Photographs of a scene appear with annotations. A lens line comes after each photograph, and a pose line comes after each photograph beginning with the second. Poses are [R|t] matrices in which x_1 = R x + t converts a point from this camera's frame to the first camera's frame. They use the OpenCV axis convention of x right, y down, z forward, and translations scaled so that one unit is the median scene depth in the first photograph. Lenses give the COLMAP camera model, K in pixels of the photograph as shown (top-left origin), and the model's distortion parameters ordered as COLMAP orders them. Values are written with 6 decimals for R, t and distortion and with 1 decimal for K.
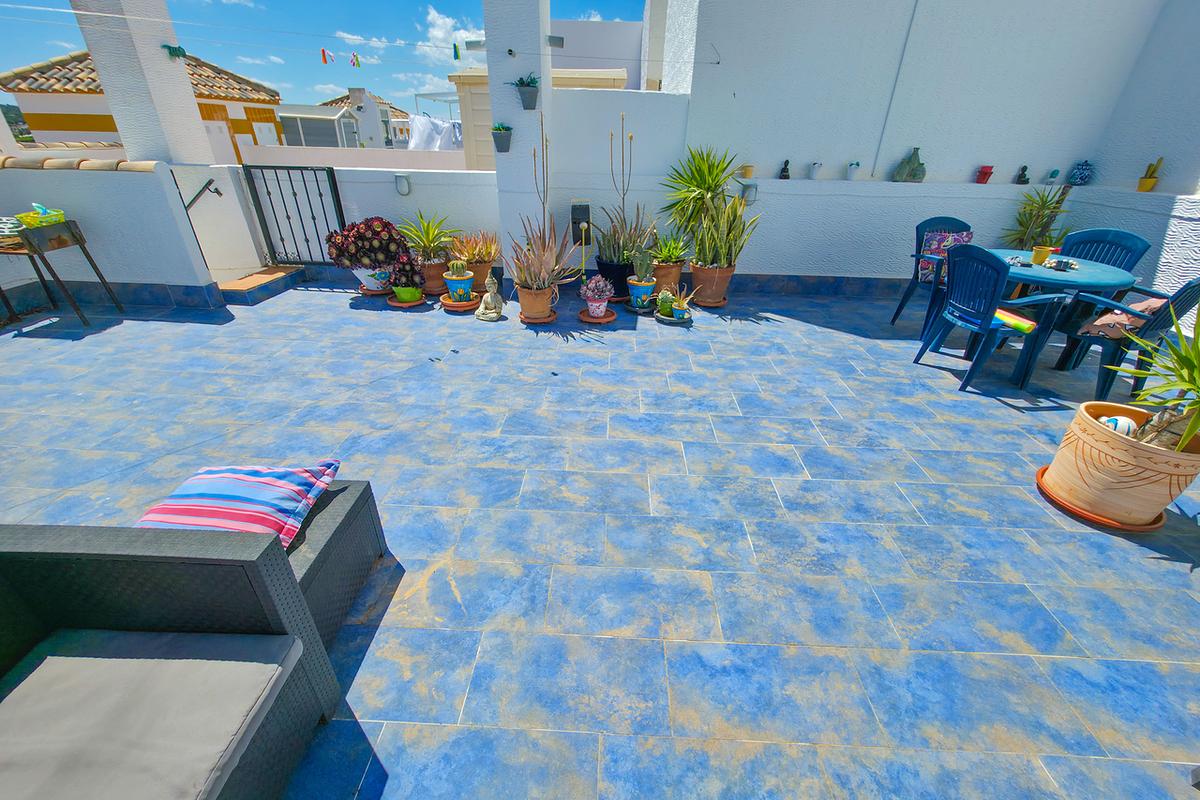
lens RADIAL K [[481.0, 0, 601.4], [0, 481.0, 407.0], [0, 0, 1]] dist [0.001065, -0.000694]
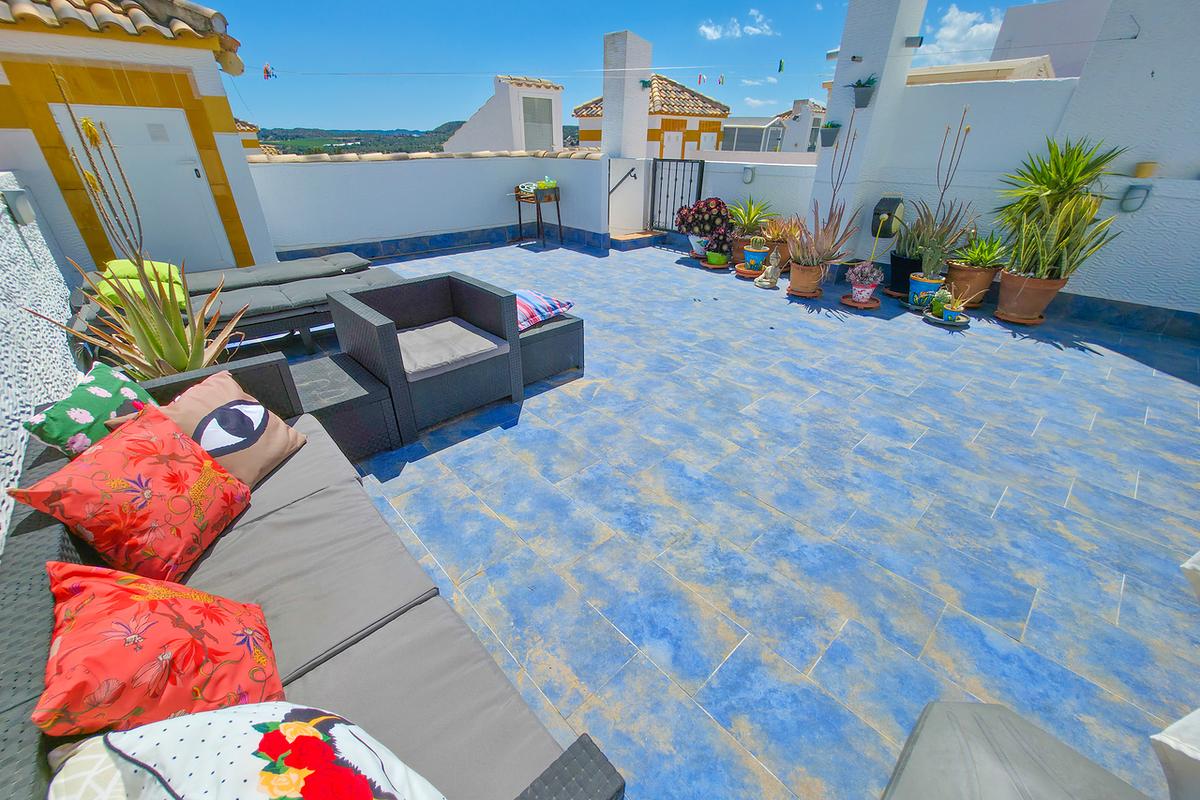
lens RADIAL K [[481.0, 0, 601.7], [0, 481.0, 404.4], [0, 0, 1]] dist [0.001065, -0.000694]
pose [[0.703114, 0.326771, -0.631547, 0.345938], [-0.339641, 0.934624, 0.105458, 0.103073], [0.624720, 0.140350, 0.768132, -0.123885]]
